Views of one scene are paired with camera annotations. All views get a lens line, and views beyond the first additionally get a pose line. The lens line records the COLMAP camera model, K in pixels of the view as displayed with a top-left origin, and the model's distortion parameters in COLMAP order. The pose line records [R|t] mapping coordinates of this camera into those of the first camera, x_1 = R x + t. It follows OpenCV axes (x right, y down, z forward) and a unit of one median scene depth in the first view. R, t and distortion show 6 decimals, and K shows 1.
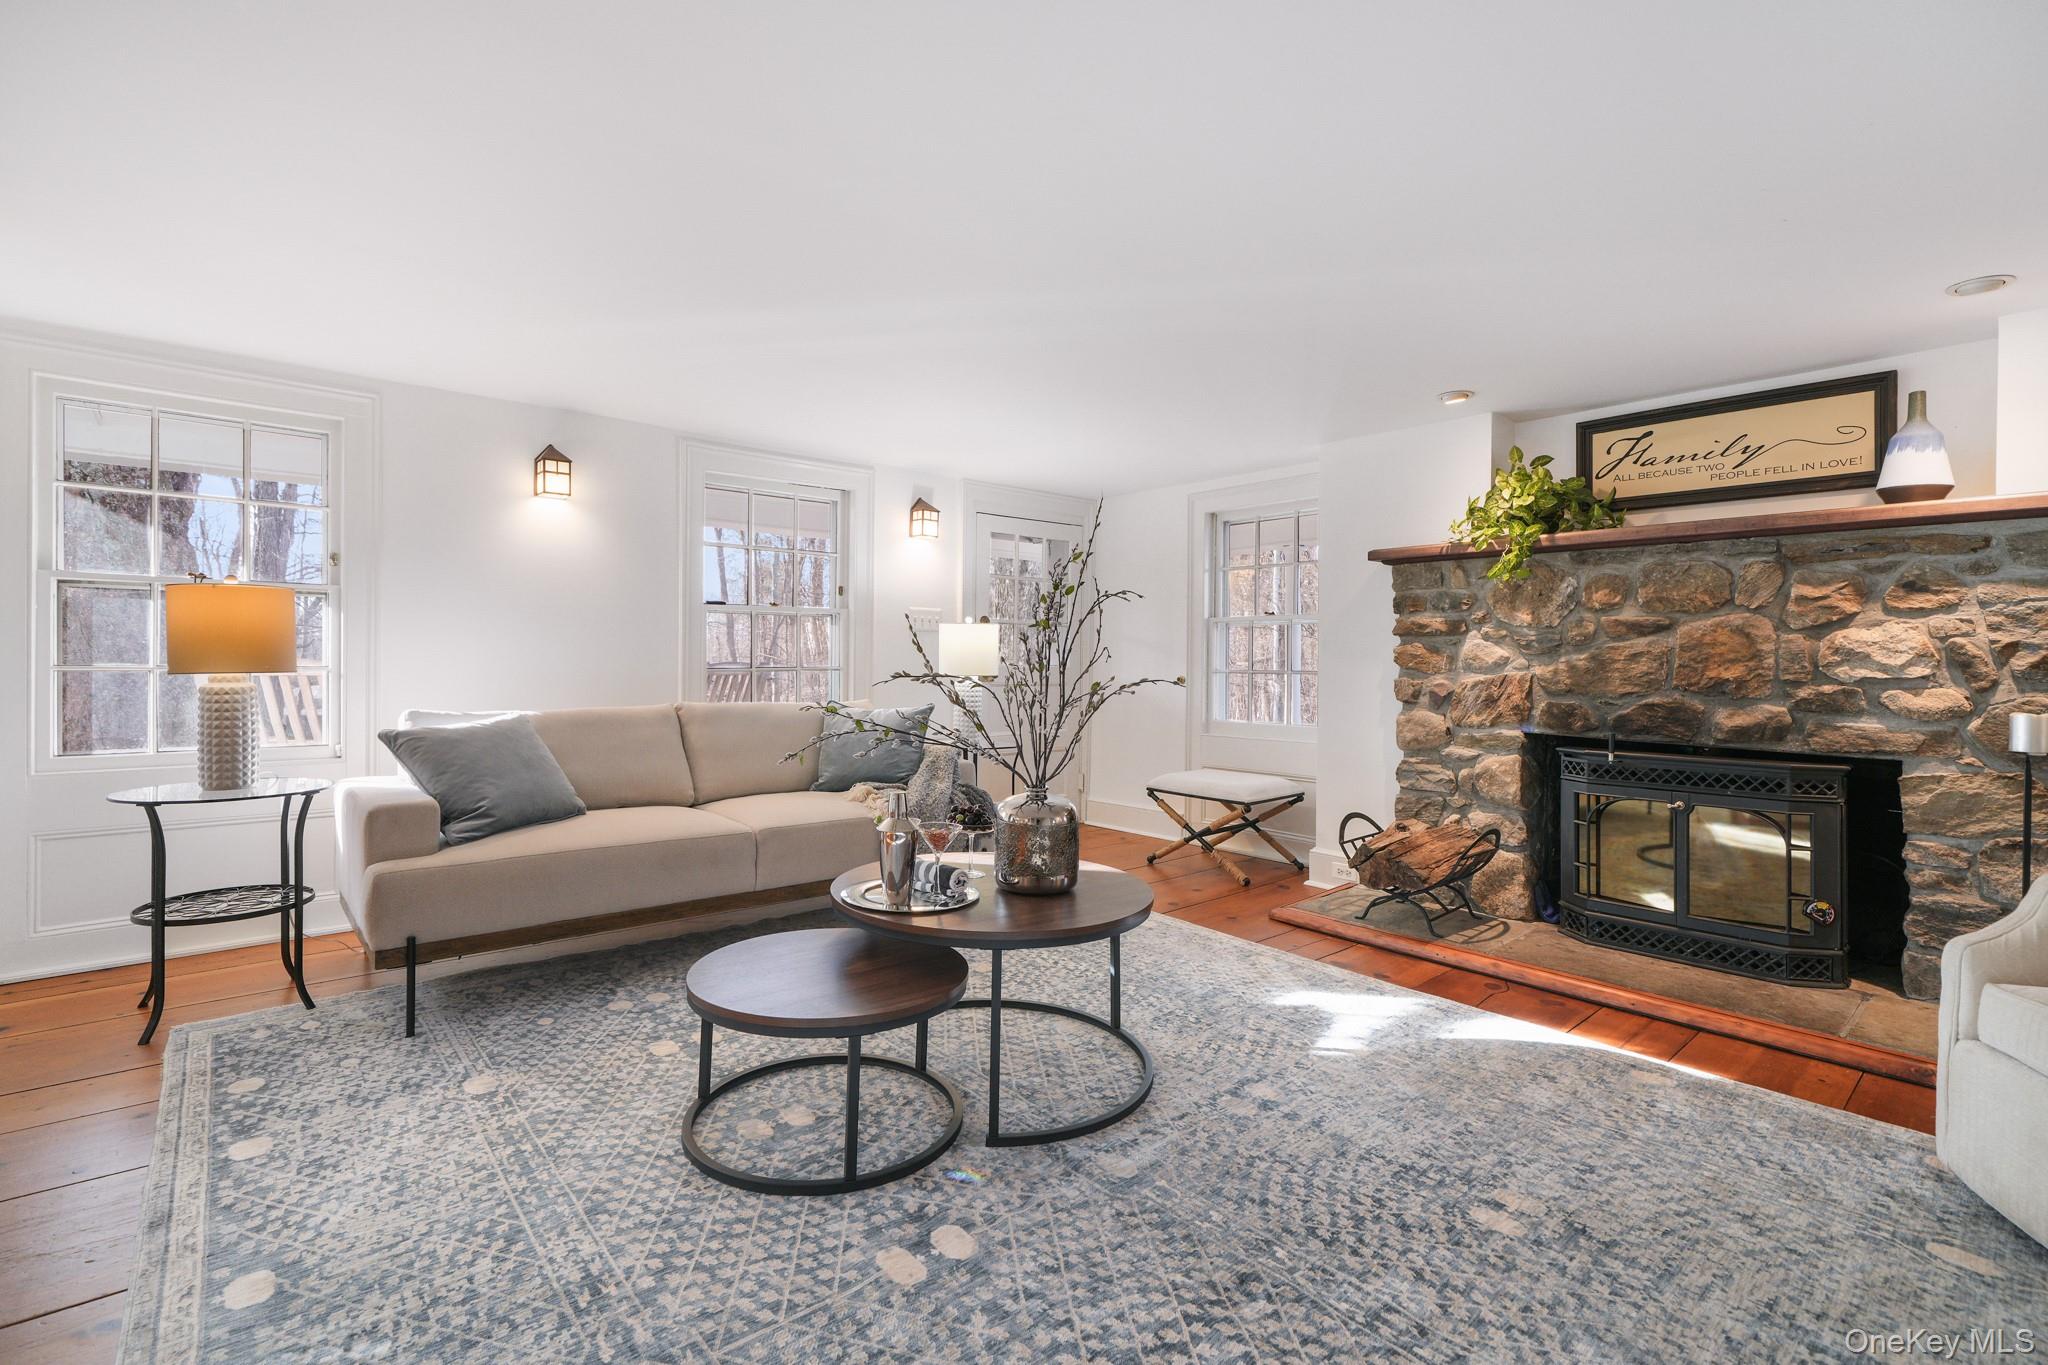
lens RADIAL K [[908.0, 0, 1060.0], [0, 908.0, 647.1], [0, 0, 1]] dist [0.004974, -0.000343]
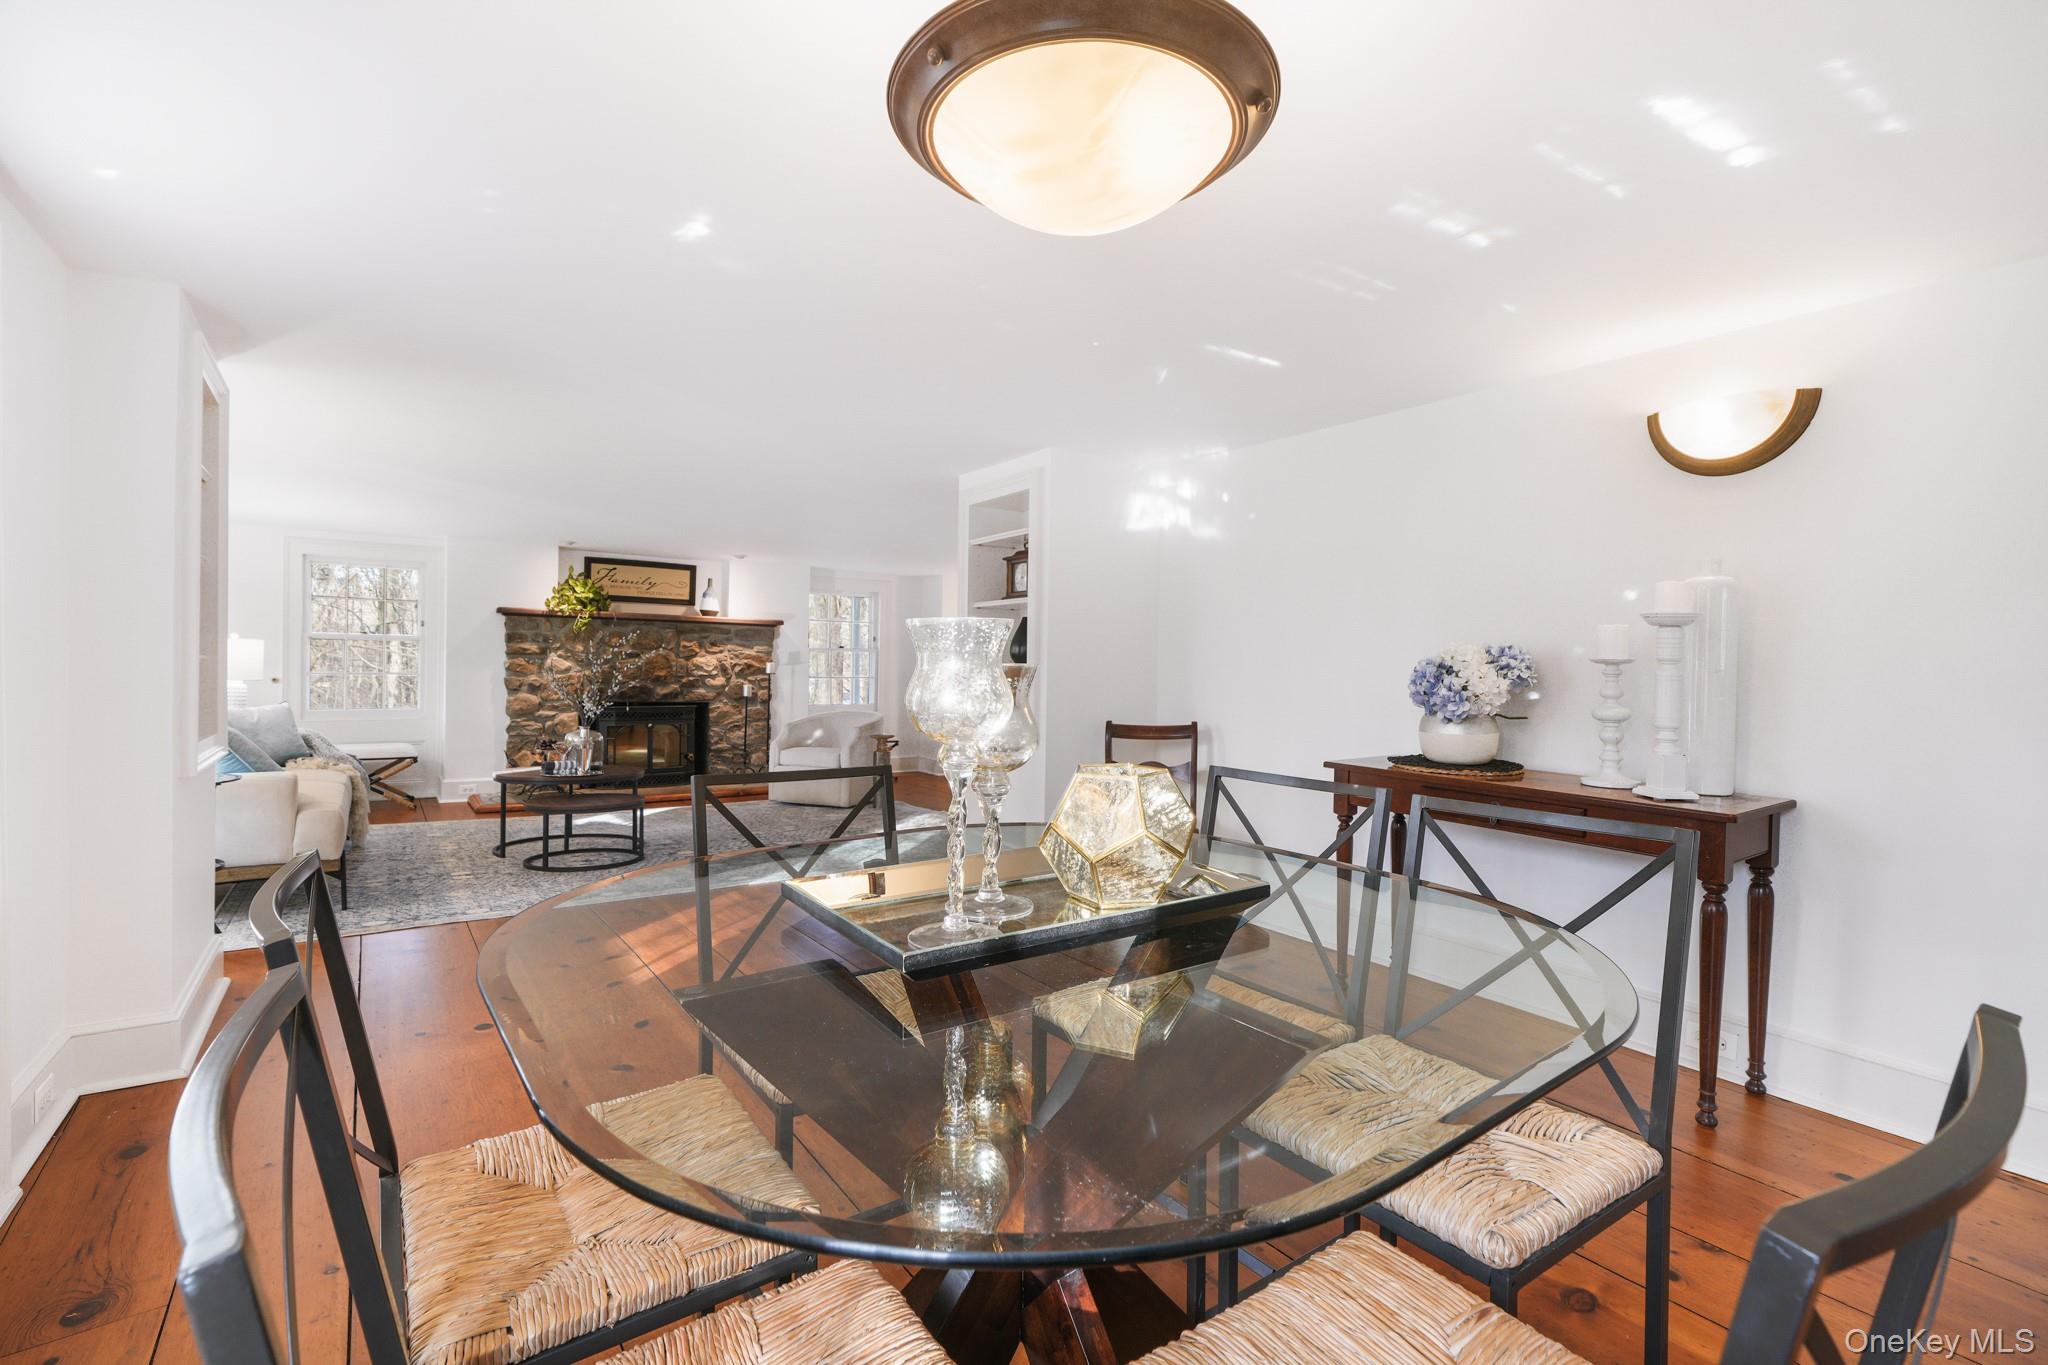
lens RADIAL K [[908.0, 0, 1030.0], [0, 908.0, 670.8], [0, 0, 1]] dist [0.004974, -0.000343]
pose [[0.093801, -0.004414, 0.995581, -1.850464], [-0.025123, 0.999661, 0.006799, -0.024108], [-0.995274, -0.025649, 0.093658, -0.310801]]
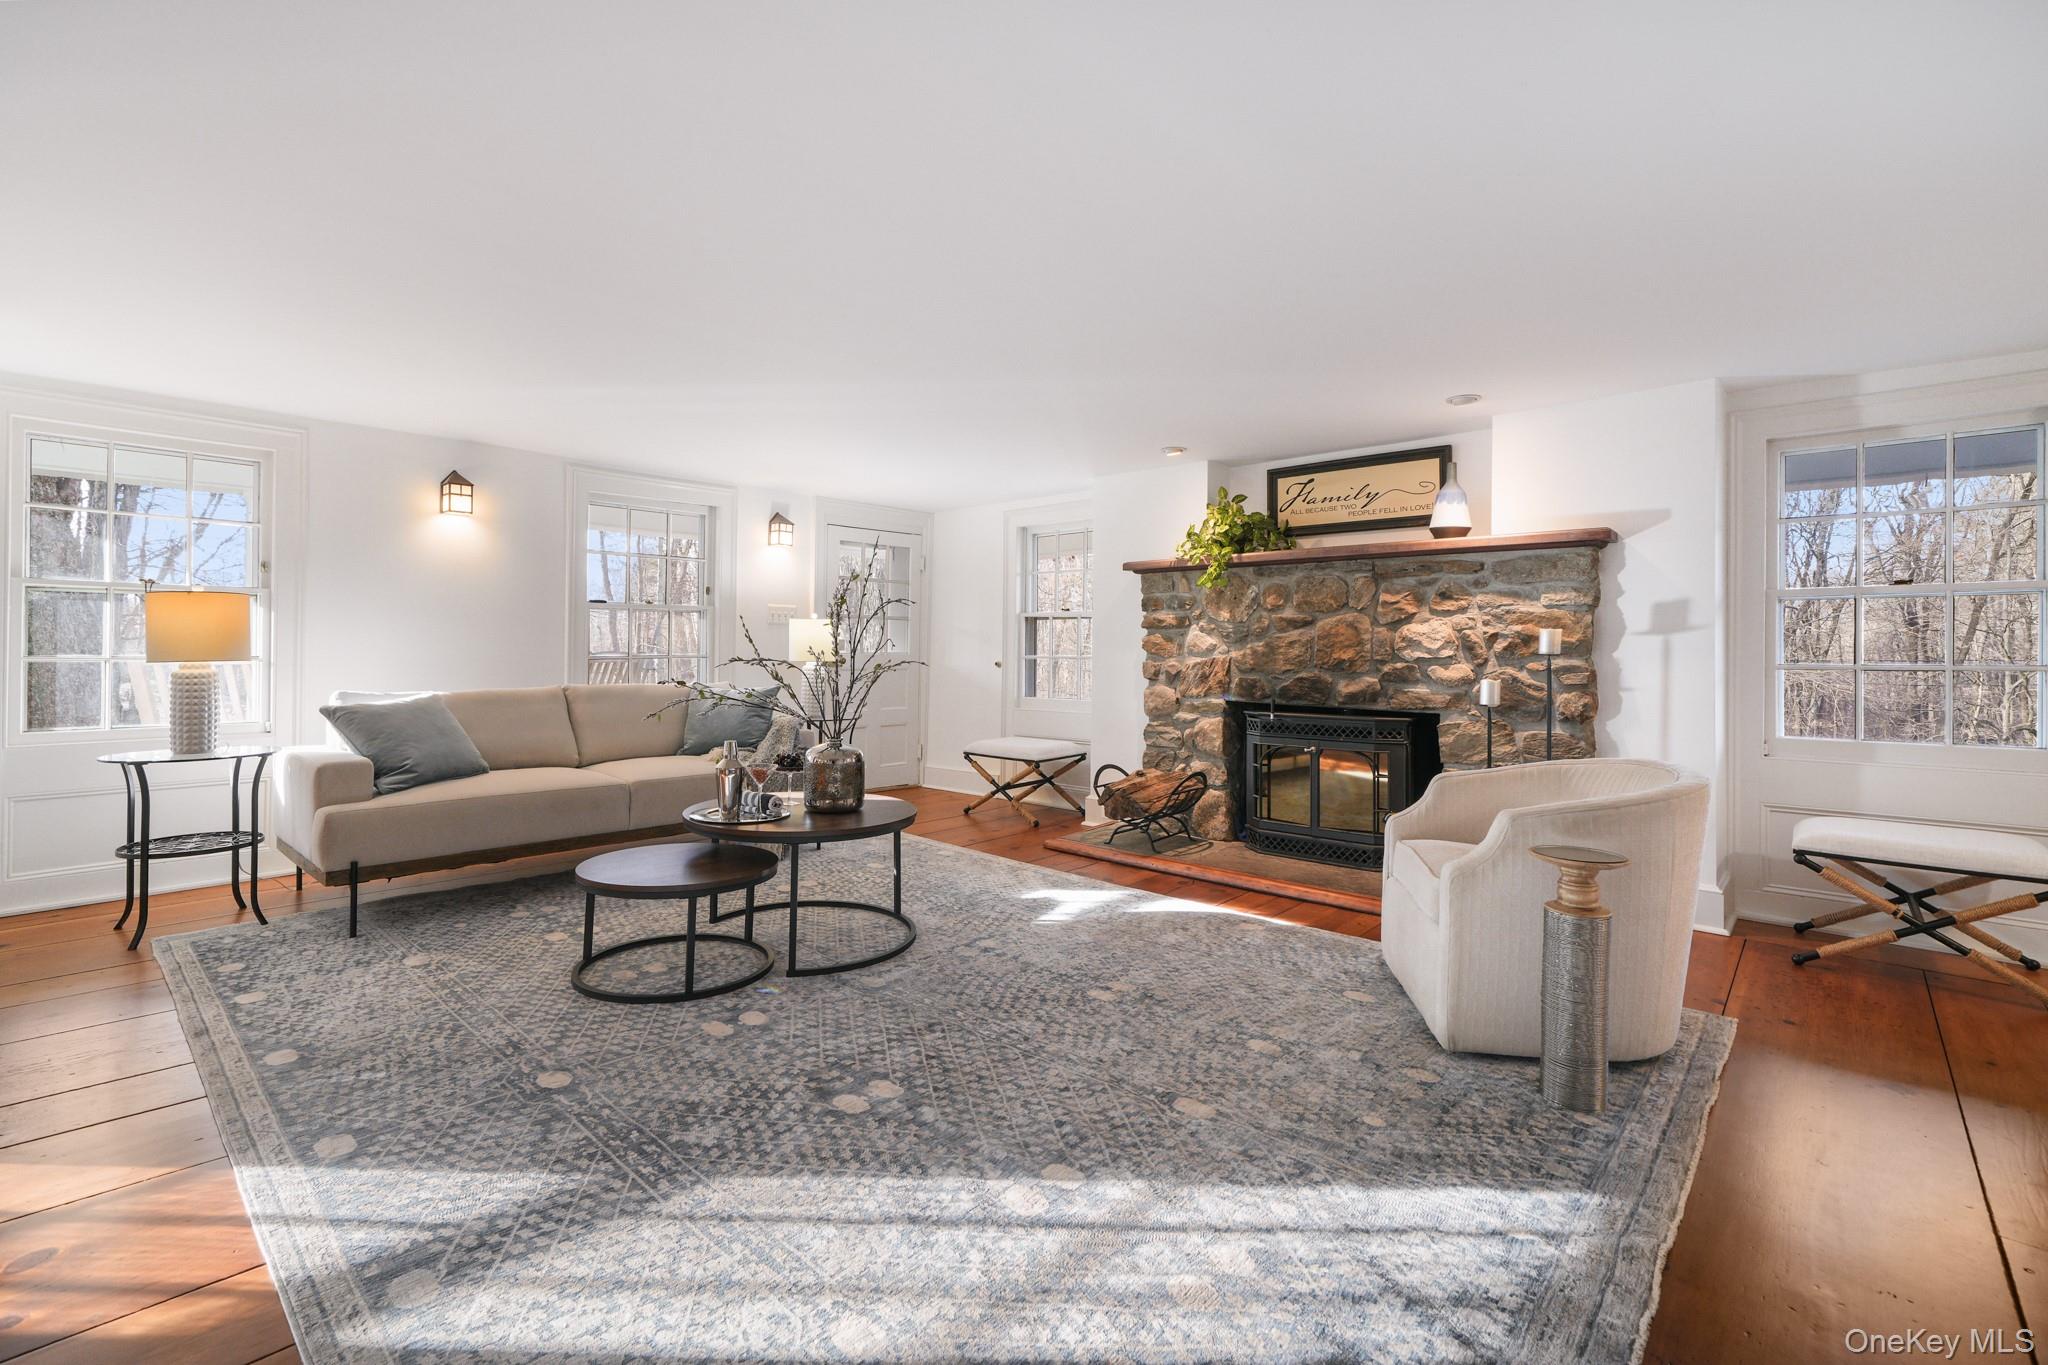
lens RADIAL K [[908.0, 0, 1046.0], [0, 908.0, 618.2], [0, 0, 1]] dist [0.004974, -0.000343]
pose [[0.995362, -0.001547, 0.096189, 0.143157], [0.003376, 0.999816, -0.018857, -0.004002], [-0.096142, 0.019094, 0.995184, -0.379286]]
